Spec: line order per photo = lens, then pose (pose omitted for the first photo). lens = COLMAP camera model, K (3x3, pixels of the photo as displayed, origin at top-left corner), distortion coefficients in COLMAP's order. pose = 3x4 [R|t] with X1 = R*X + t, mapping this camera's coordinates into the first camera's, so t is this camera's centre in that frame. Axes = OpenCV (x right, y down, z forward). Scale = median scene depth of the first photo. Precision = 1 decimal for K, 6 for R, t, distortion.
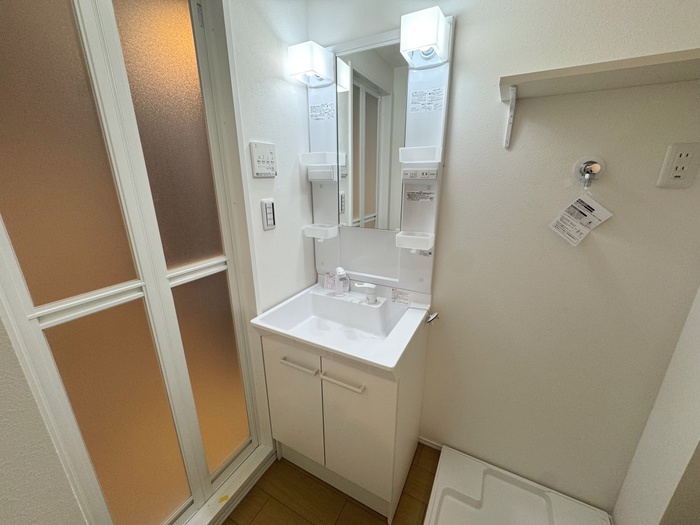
lens RADIAL K [[280.9, 0, 351.6], [0, 280.9, 265.3], [0, 0, 1]] dist [-0.002717, 0.000124]
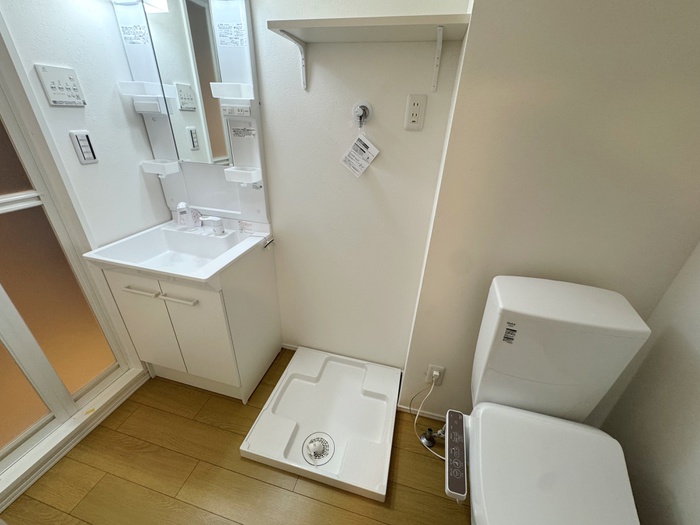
lens RADIAL K [[280.9, 0, 351.6], [0, 280.9, 264.3], [0, 0, 1]] dist [-0.002717, 0.000124]
pose [[0.971803, -0.072282, 0.224442, 0.360416], [0.029540, 0.981678, 0.188245, 0.062877], [-0.233937, -0.176307, 0.956132, -0.227968]]
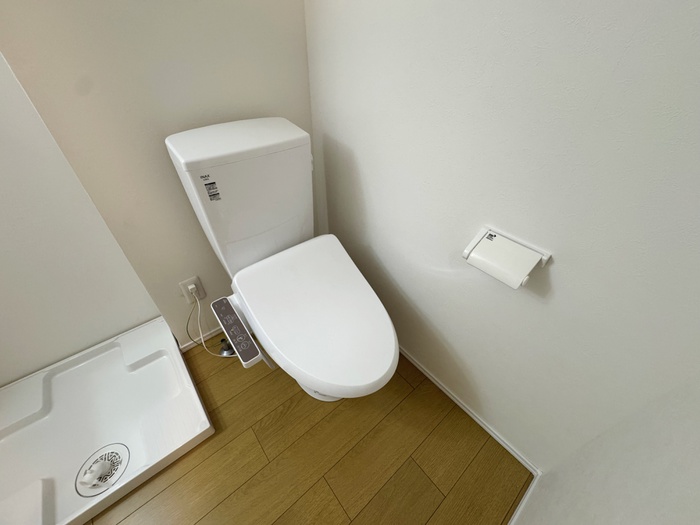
lens RADIAL K [[280.9, 0, 352.5], [0, 280.9, 262.2], [0, 0, 1]] dist [-0.002717, 0.000124]
pose [[0.373369, -0.583360, 0.721309, 0.458776], [0.247755, 0.812001, 0.528462, 0.252471], [-0.893987, -0.018604, 0.447706, -0.243253]]
